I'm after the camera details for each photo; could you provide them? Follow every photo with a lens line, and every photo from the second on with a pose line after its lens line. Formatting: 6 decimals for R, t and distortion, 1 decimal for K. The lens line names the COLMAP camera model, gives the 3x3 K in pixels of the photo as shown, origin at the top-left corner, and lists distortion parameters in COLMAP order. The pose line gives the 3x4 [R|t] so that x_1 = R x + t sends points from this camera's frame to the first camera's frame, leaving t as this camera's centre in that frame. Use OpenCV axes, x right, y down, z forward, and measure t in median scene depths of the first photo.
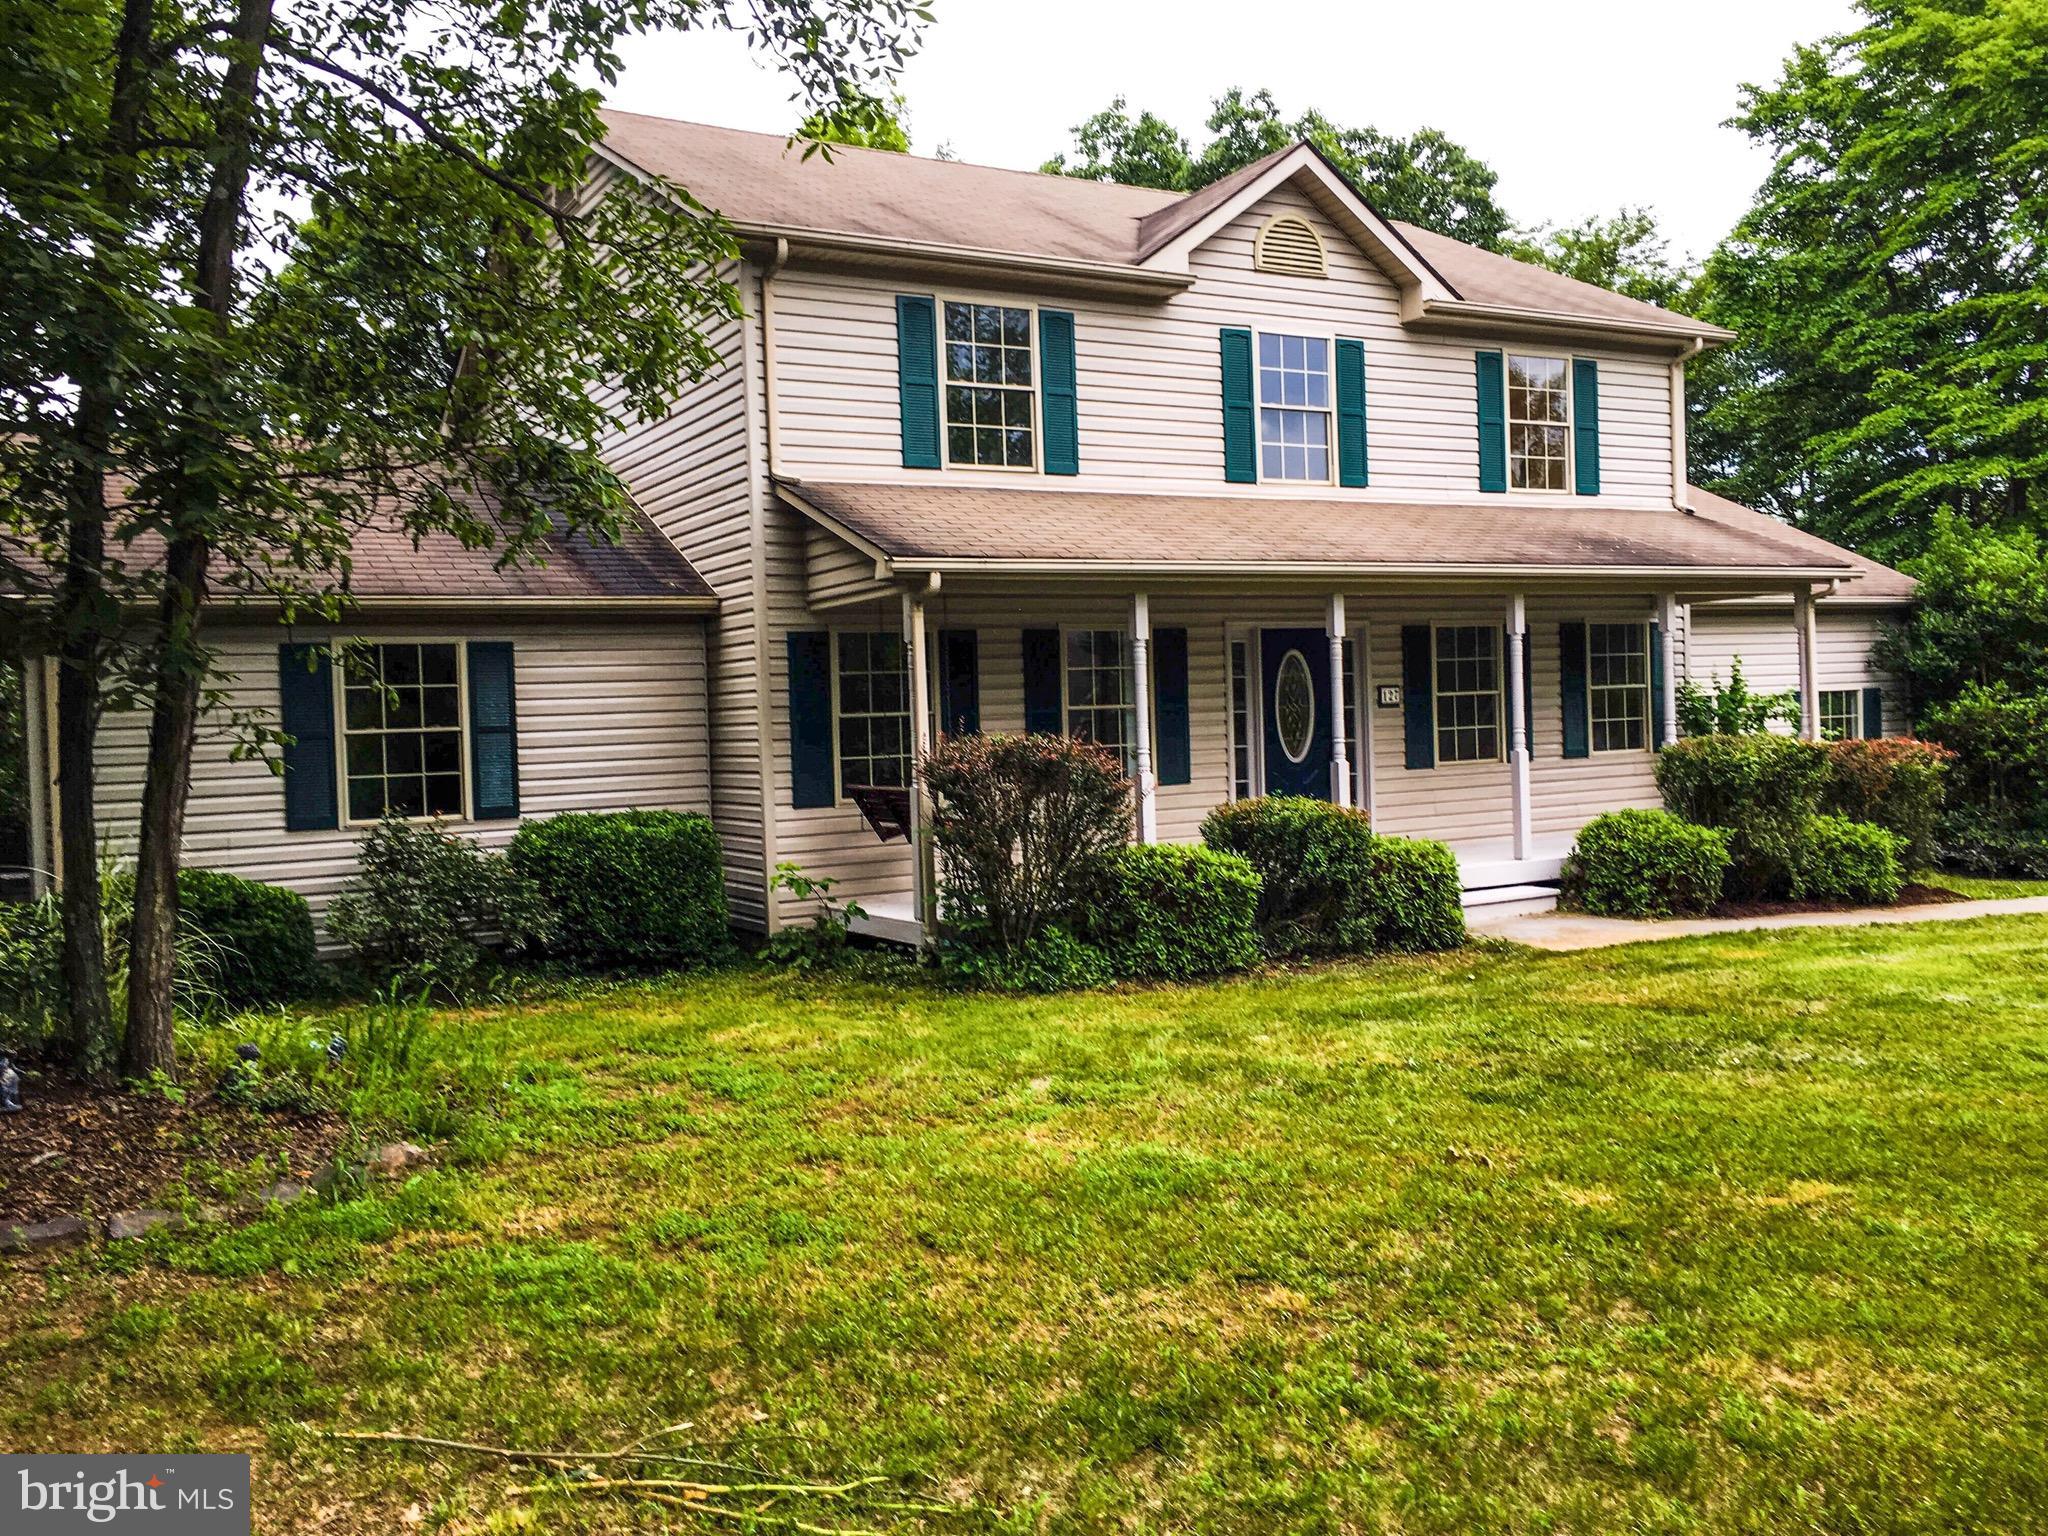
lens RADIAL K [[1732.2, 0, 871.2], [0, 1732.2, 831.9], [0, 0, 1]] dist [0.072168, -0.079676]
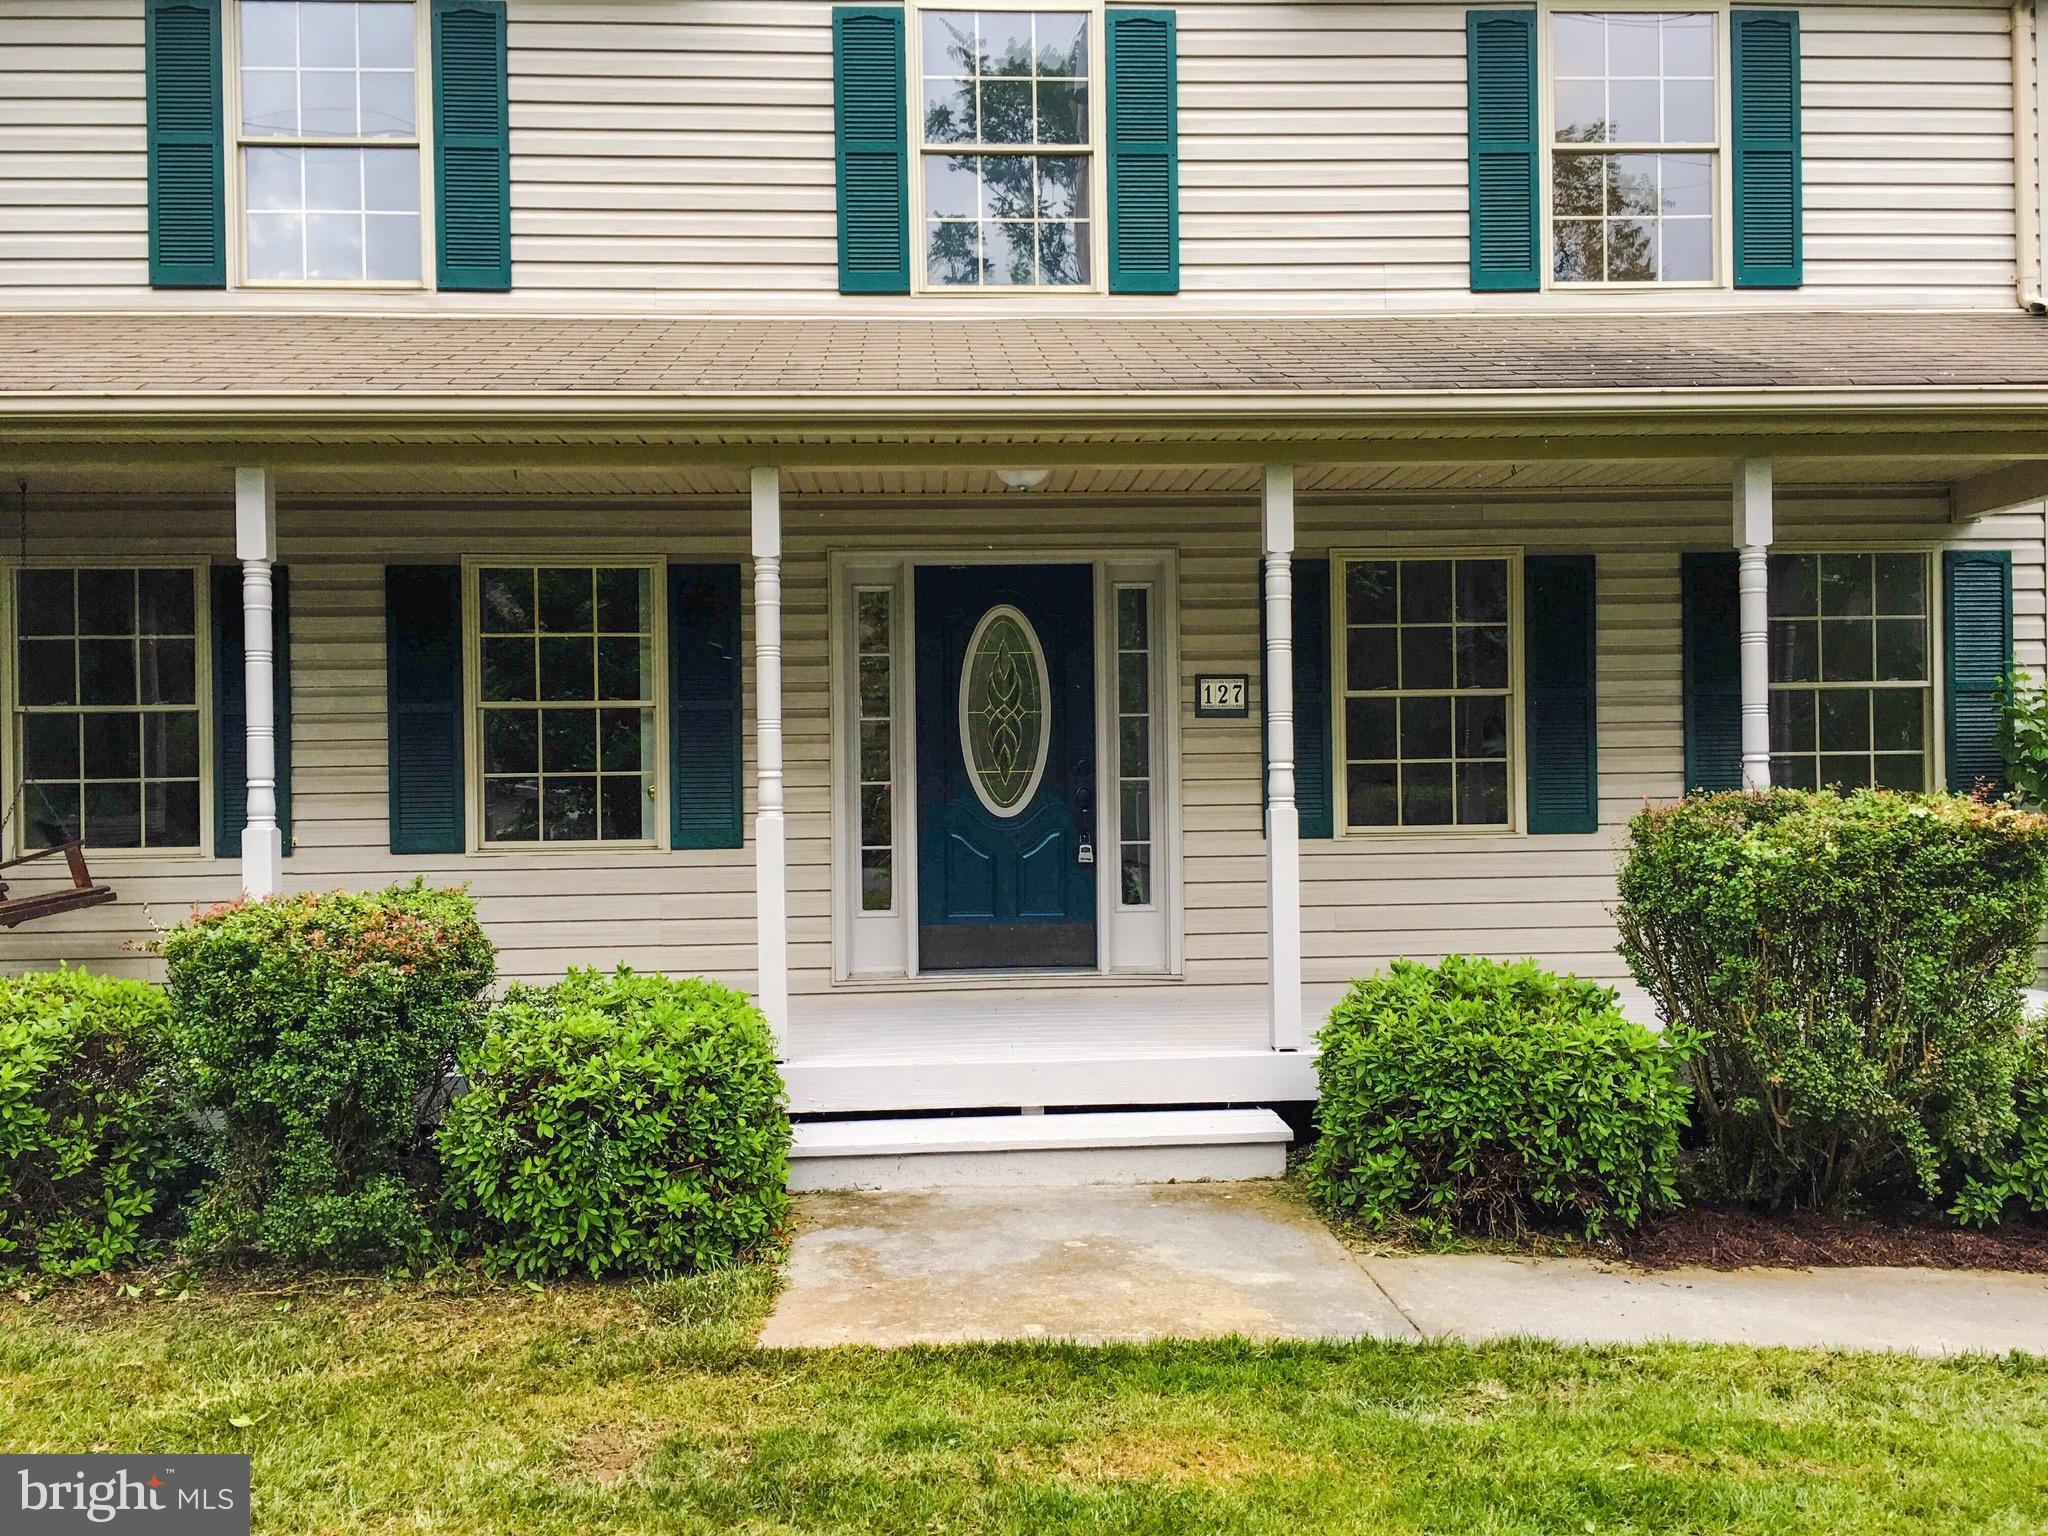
lens RADIAL K [[2502.9, 0, 1023.5], [0, 2502.9, 783.9], [0, 0, 1]] dist [0.065509, 0.000000]
pose [[0.911840, 0.035435, -0.409013, 0.550079], [-0.044768, 0.998909, -0.013265, -0.039489], [0.408097, 0.030407, 0.912432, 0.302762]]
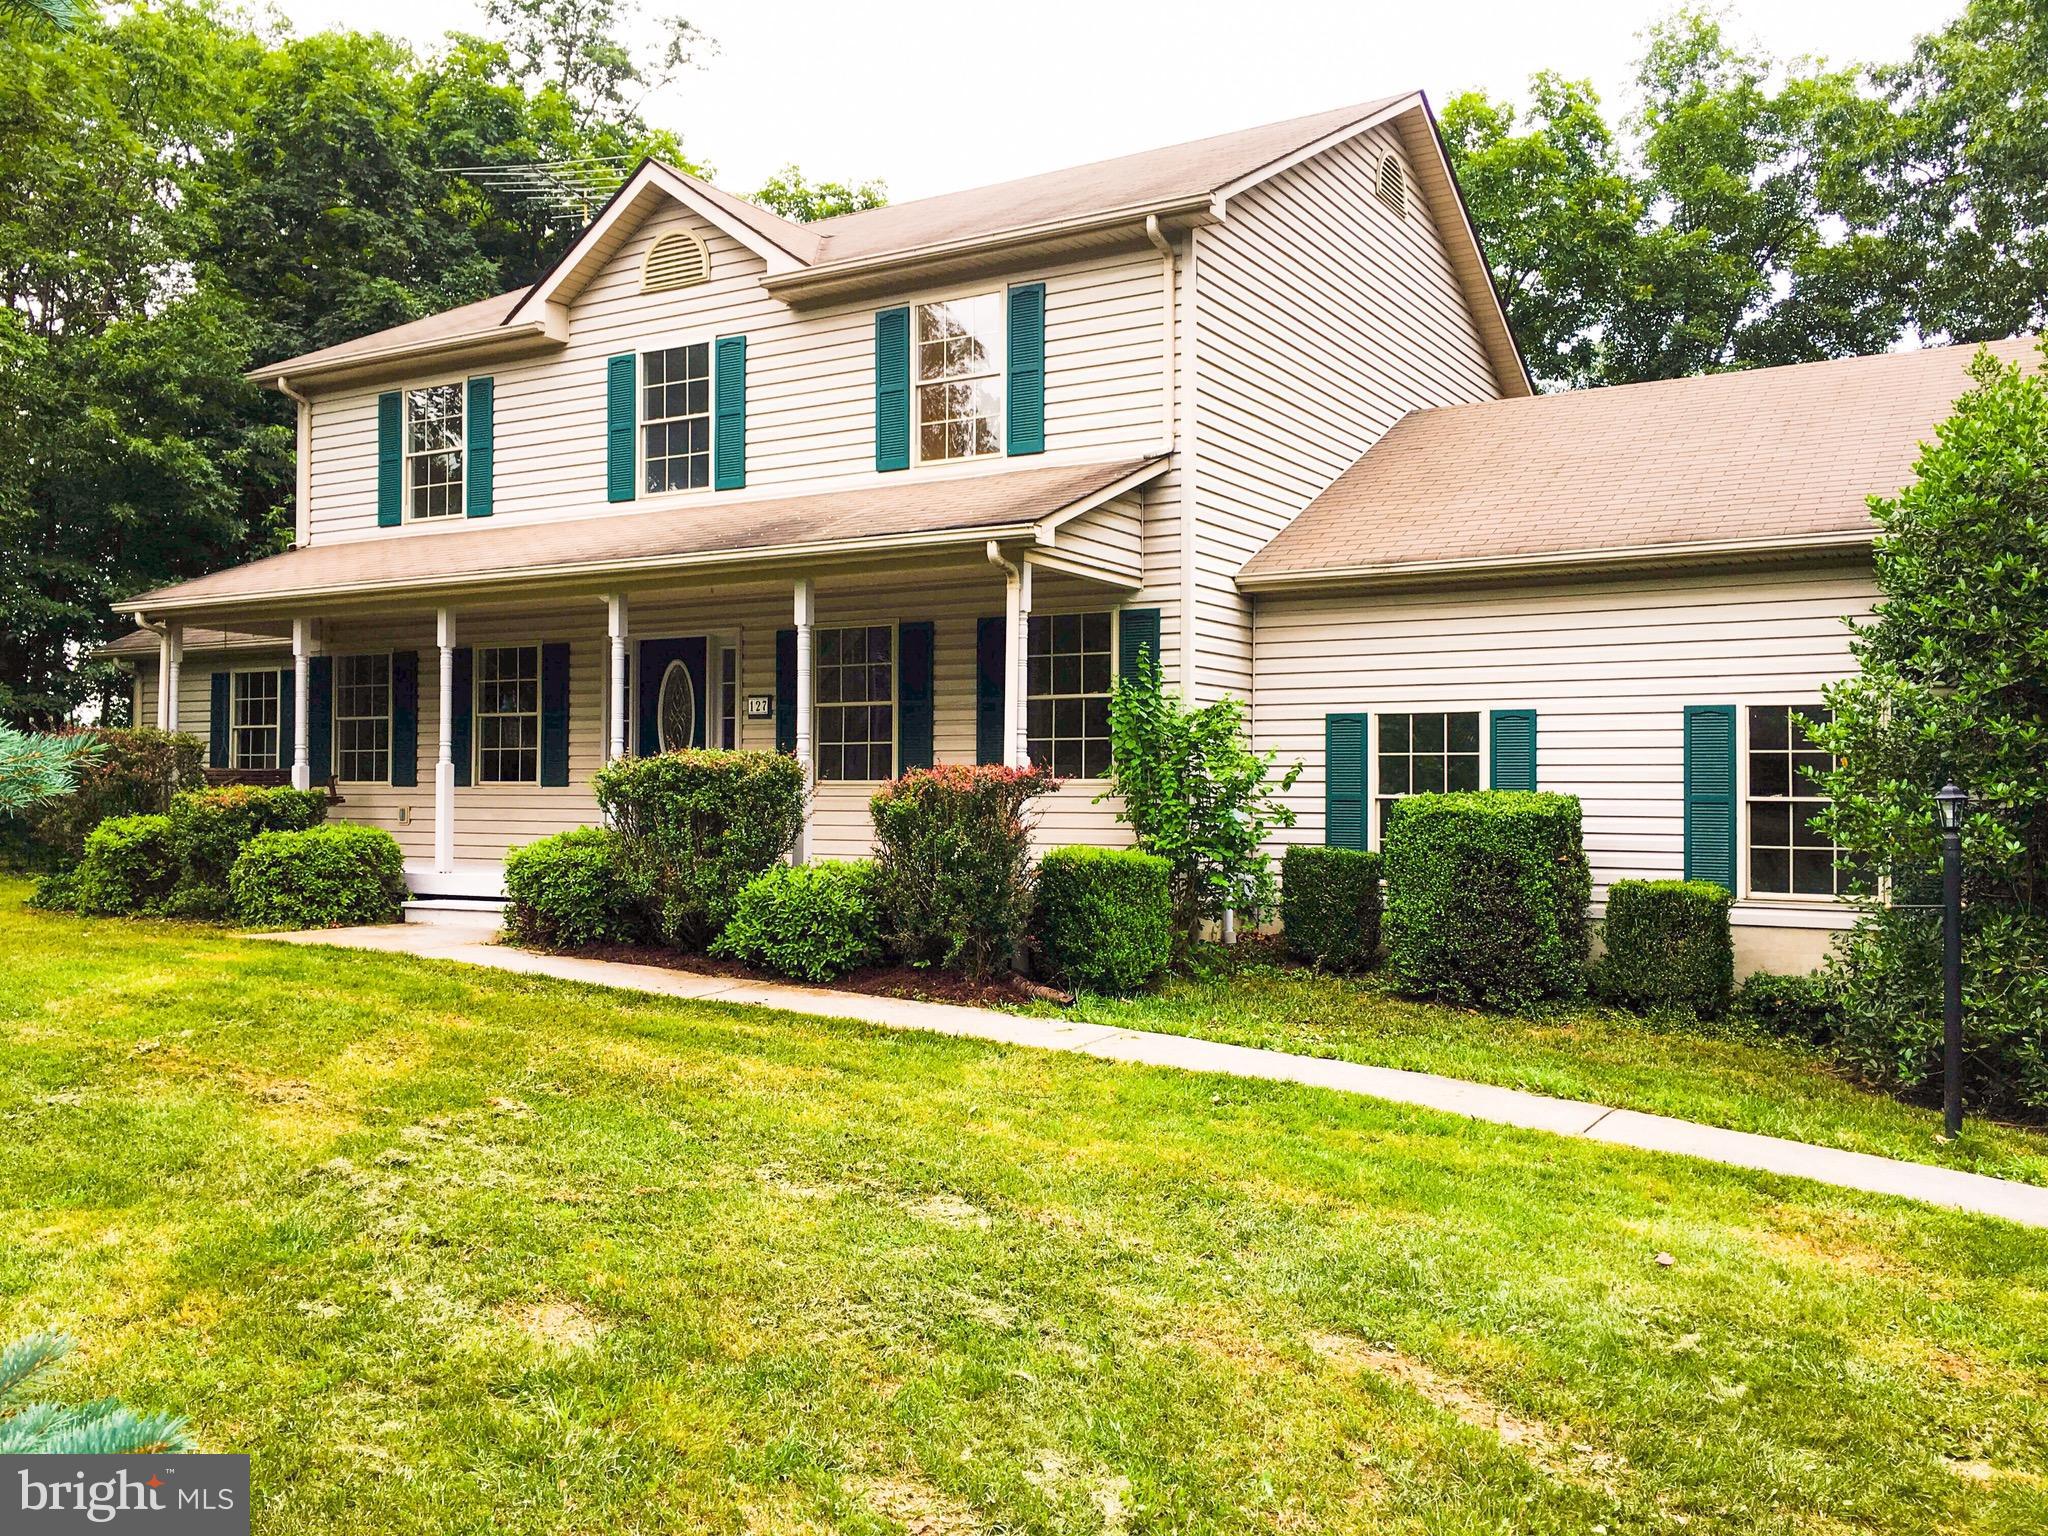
lens RADIAL K [[1732.2, 0, 1026.0], [0, 1732.2, 761.9], [0, 0, 1]] dist [0.072168, -0.079676]
pose [[0.504881, 0.048509, -0.861825, 1.185198], [-0.042315, 0.998610, 0.031418, -0.084047], [0.862151, 0.020606, 0.506232, 0.653340]]
